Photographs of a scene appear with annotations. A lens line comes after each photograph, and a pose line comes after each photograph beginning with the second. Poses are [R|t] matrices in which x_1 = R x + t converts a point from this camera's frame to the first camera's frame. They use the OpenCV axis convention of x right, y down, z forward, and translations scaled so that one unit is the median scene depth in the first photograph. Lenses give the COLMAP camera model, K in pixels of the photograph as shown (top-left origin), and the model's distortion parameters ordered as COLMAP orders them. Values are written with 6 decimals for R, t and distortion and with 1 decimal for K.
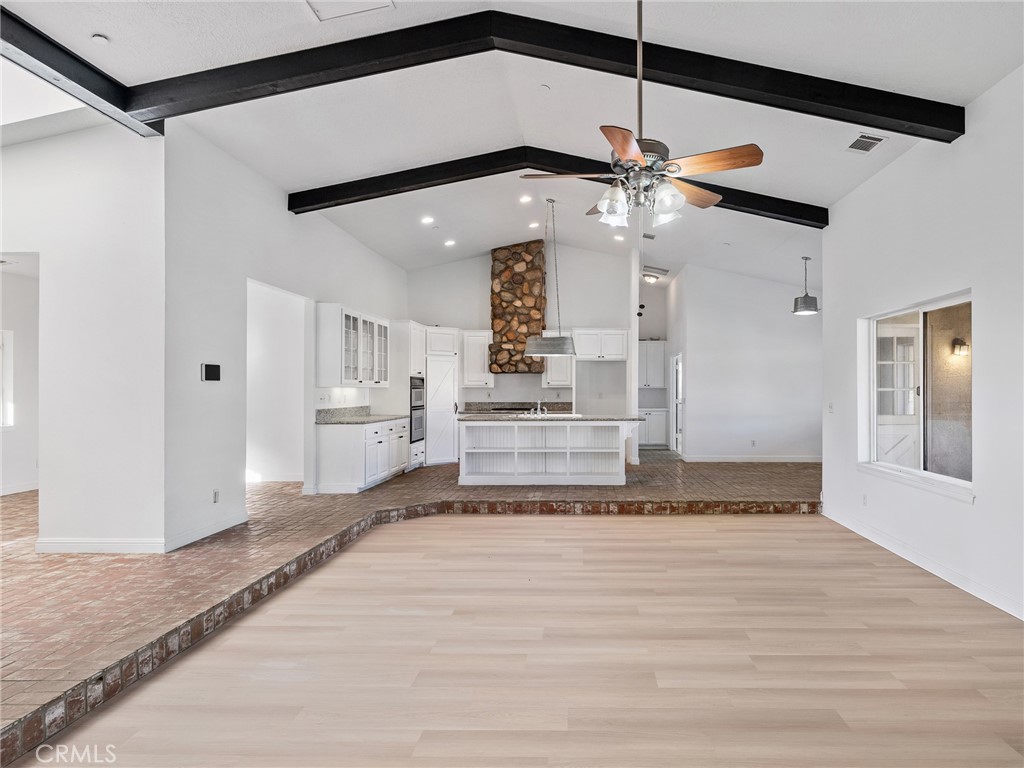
lens RADIAL K [[503.2, 0, 513.5], [0, 503.2, 385.5], [0, 0, 1]] dist [-0.001275, -0.000099]
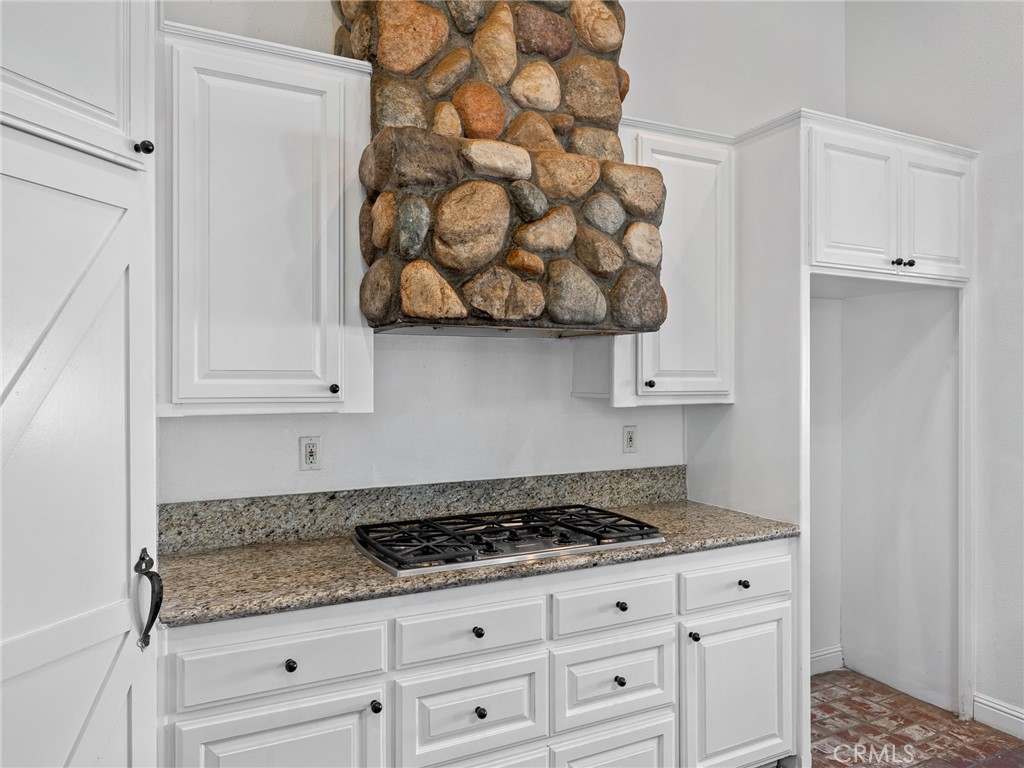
lens RADIAL K [[709.0, 0, 509.2], [0, 709.0, 382.3], [0, 0, 1]] dist [0.003919, 0.000142]
pose [[0.856855, -0.004827, 0.515535, -0.125520], [-0.000483, 0.999948, 0.010165, -0.008510], [-0.515558, -0.008960, 0.856808, 0.805024]]
